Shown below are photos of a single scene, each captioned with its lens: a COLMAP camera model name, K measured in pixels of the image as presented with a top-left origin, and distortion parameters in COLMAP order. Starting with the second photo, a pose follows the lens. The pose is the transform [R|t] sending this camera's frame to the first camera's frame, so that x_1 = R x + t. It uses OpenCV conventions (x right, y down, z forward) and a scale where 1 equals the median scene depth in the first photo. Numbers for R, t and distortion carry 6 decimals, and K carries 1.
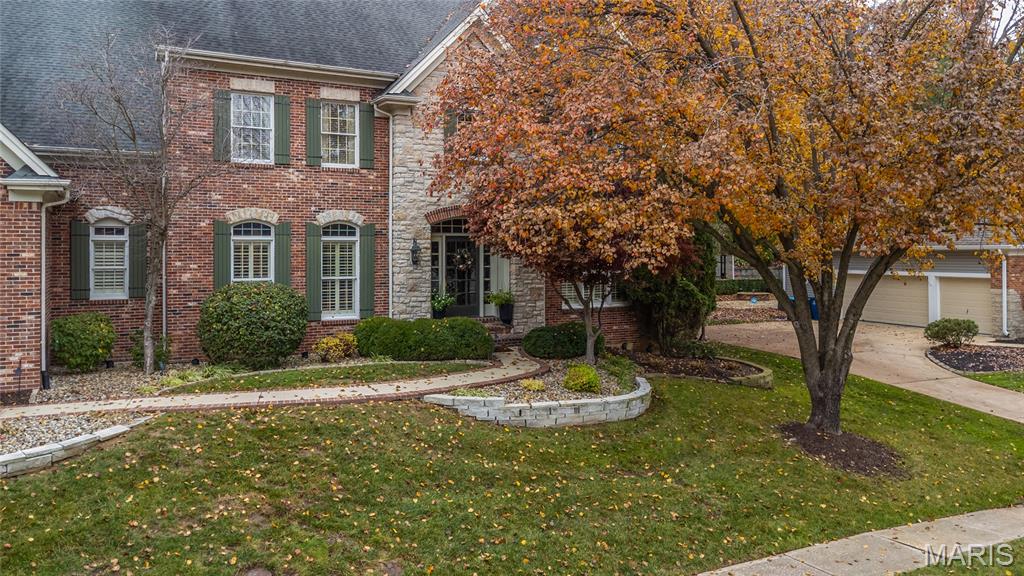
lens RADIAL K [[737.0, 0, 508.0], [0, 737.0, 283.5], [0, 0, 1]] dist [0.014551, -0.011539]
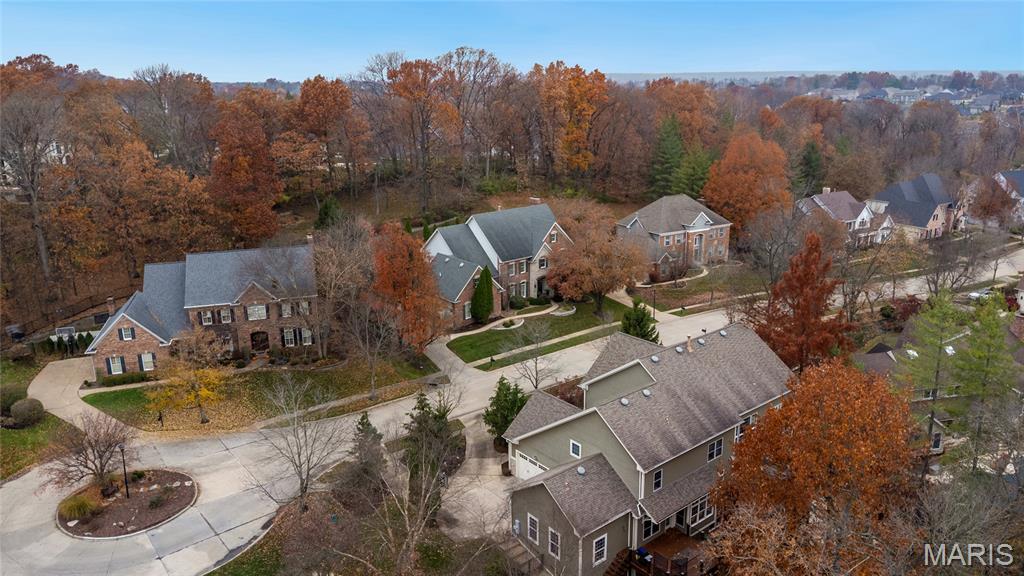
lens RADIAL K [[737.0, 0, 514.2], [0, 737.0, 292.4], [0, 0, 1]] dist [0.014551, -0.011539]
pose [[0.980276, -0.064258, 0.186897, -1.382578], [0.015875, 0.968213, 0.249625, -1.451065], [-0.196996, -0.241734, 0.950135, -4.531197]]
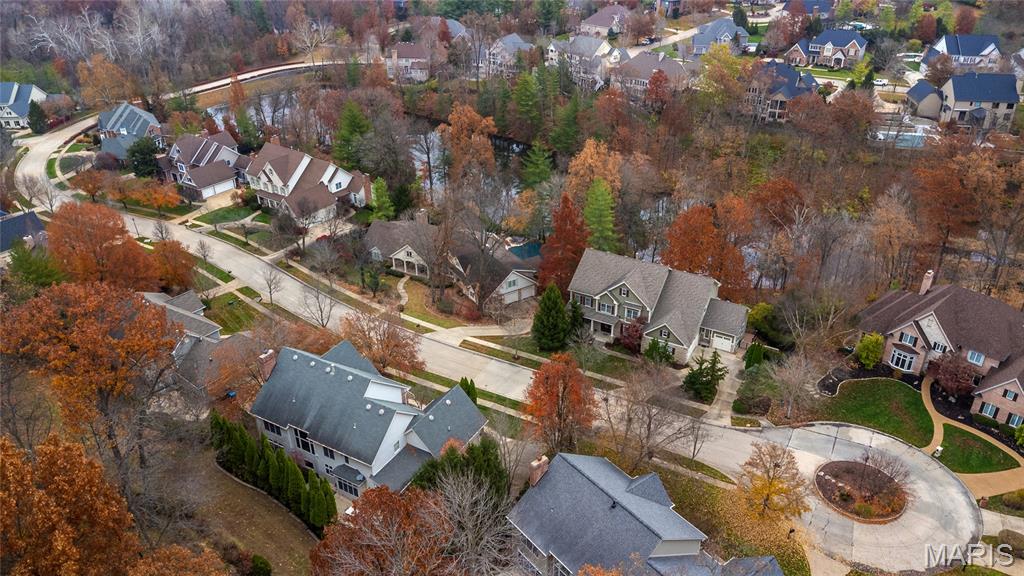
lens RADIAL K [[737.0, 0, 513.7], [0, 737.0, 282.5], [0, 0, 1]] dist [0.014551, -0.011539]
pose [[-0.528906, -0.402049, 0.747406, -4.365801], [0.035328, 0.869475, 0.492713, -3.443212], [-0.847945, 0.287003, -0.445666, 2.337588]]
